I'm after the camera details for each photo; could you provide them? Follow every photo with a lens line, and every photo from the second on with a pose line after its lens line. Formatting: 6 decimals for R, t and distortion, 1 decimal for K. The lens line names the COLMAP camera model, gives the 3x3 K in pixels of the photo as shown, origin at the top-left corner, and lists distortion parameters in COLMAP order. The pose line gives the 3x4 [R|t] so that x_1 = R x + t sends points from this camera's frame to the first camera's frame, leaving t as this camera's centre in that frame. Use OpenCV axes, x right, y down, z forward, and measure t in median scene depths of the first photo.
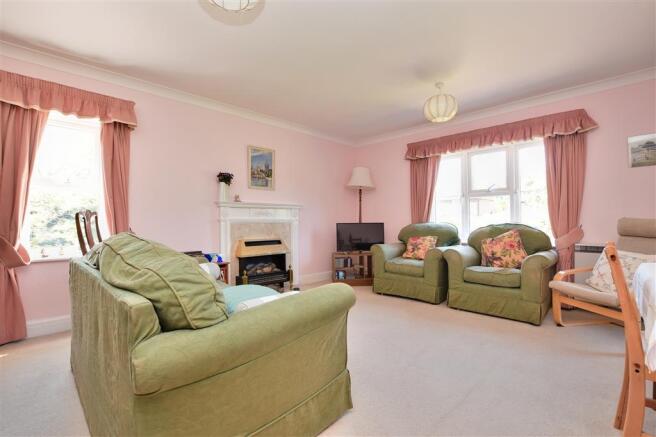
lens RADIAL K [[298.6, 0, 328.5], [0, 298.6, 220.0], [0, 0, 1]] dist [-0.005007, -0.000301]
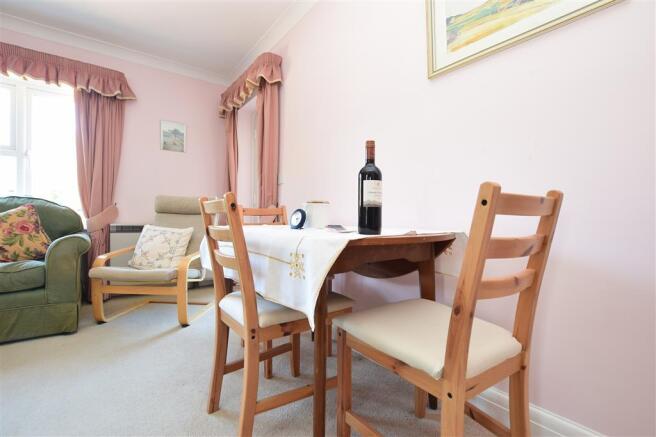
lens RADIAL K [[298.6, 0, 328.0], [0, 298.6, 217.8], [0, 0, 1]] dist [-0.005007, -0.000301]
pose [[0.167065, 0.010595, 0.985889, 0.079064], [-0.016708, 0.999829, -0.007914, 0.059662], [-0.985804, -0.015150, 0.167214, 0.232807]]
